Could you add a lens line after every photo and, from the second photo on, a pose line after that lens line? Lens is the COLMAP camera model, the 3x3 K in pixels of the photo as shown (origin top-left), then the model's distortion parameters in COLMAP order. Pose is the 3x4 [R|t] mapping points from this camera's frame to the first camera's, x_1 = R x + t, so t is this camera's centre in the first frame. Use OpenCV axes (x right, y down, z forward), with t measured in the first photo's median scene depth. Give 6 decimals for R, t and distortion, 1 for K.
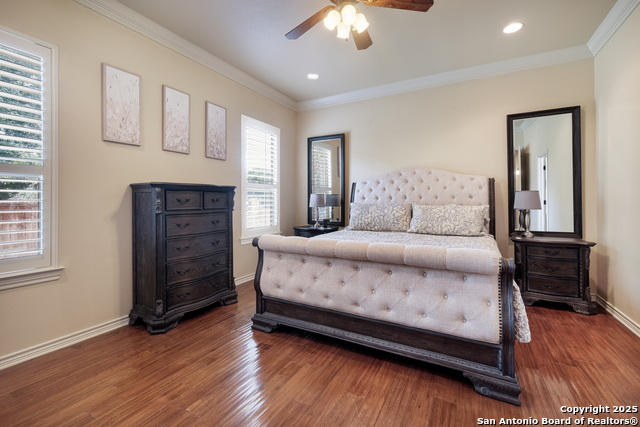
lens RADIAL K [[279.0, 0, 319.4], [0, 279.0, 203.0], [0, 0, 1]] dist [-0.002201, -0.000980]
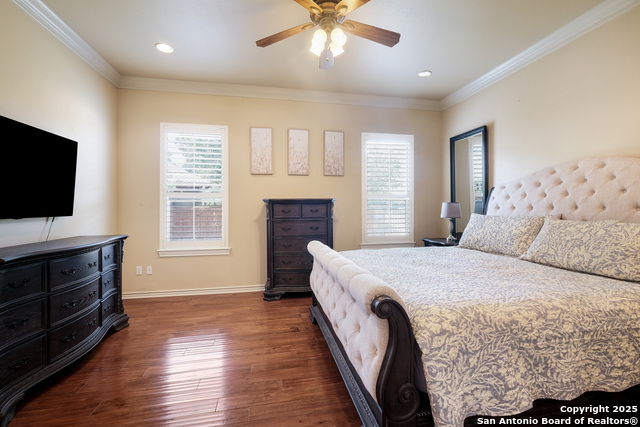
lens RADIAL K [[279.0, 0, 322.4], [0, 279.0, 209.7], [0, 0, 1]] dist [-0.002201, -0.000980]
pose [[0.647177, 0.005597, -0.762319, 0.566606], [-0.002873, 0.999984, 0.004904, -0.019136], [0.762335, -0.000984, 0.647182, 0.197334]]
